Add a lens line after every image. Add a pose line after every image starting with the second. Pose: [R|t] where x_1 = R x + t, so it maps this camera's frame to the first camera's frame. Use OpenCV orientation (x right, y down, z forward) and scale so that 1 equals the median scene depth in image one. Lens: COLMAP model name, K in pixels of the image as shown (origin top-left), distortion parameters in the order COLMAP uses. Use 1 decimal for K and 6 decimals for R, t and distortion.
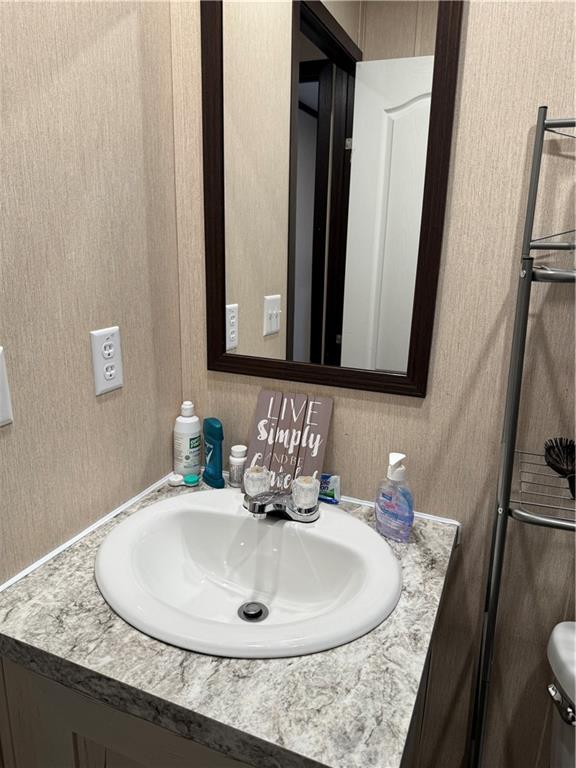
lens RADIAL K [[536.6, 0, 238.9], [0, 536.6, 376.6], [0, 0, 1]] dist [0.139993, -0.176065]
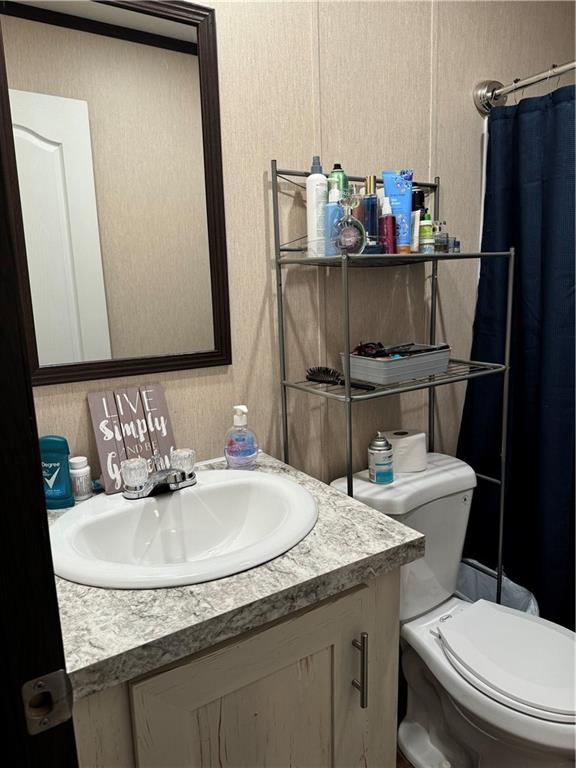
lens RADIAL K [[541.6, 0, 288.0], [0, 541.6, 384.0], [0, 0, 1]] dist [0.071184, -0.090285]
pose [[0.541535, -0.187263, 0.819556, -0.675691], [0.236222, 0.969493, 0.065435, 0.032107], [-0.806808, 0.158162, 0.569250, 0.142305]]
